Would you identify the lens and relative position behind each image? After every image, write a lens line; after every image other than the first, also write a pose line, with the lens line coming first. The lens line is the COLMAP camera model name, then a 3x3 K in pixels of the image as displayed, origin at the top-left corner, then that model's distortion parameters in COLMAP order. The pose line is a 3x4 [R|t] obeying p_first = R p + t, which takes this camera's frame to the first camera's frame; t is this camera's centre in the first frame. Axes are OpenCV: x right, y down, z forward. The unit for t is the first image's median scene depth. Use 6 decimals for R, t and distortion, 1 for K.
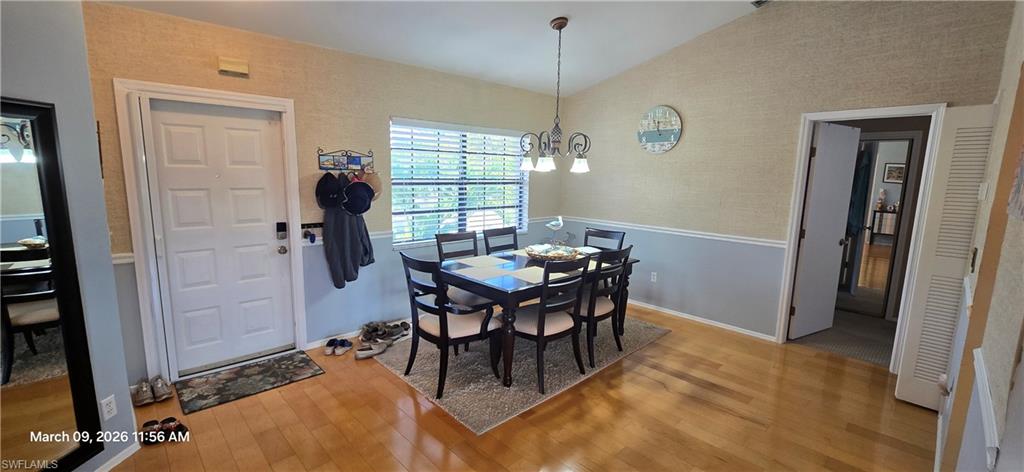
lens RADIAL K [[419.5, 0, 512.0], [0, 419.5, 236.0], [0, 0, 1]] dist [-0.000076, 0.000099]
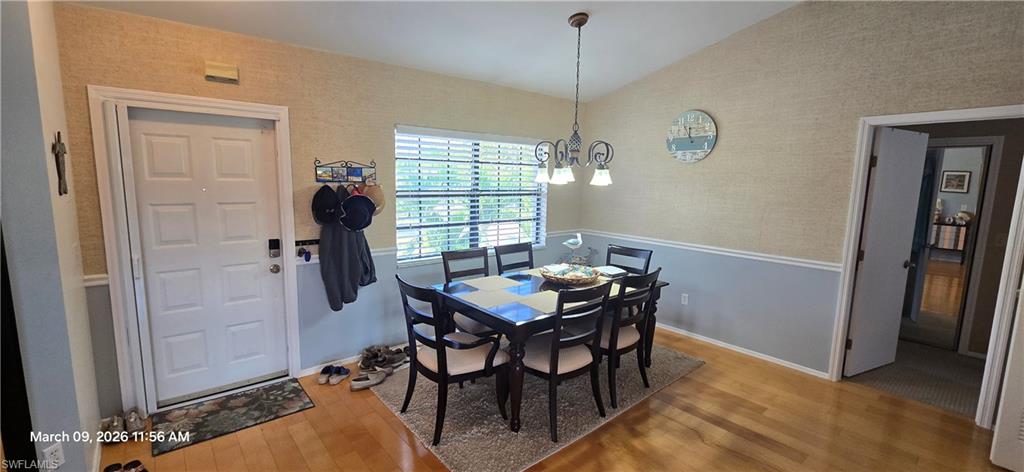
lens RADIAL K [[415.8, 0, 514.4], [0, 415.8, 232.7], [0, 0, 1]] dist [-0.000291, 0.000372]
pose [[0.998340, 0.007474, -0.057114, 0.029604], [-0.008613, 0.999768, -0.019726, -0.031953], [0.056953, 0.020185, 0.998173, 0.111633]]
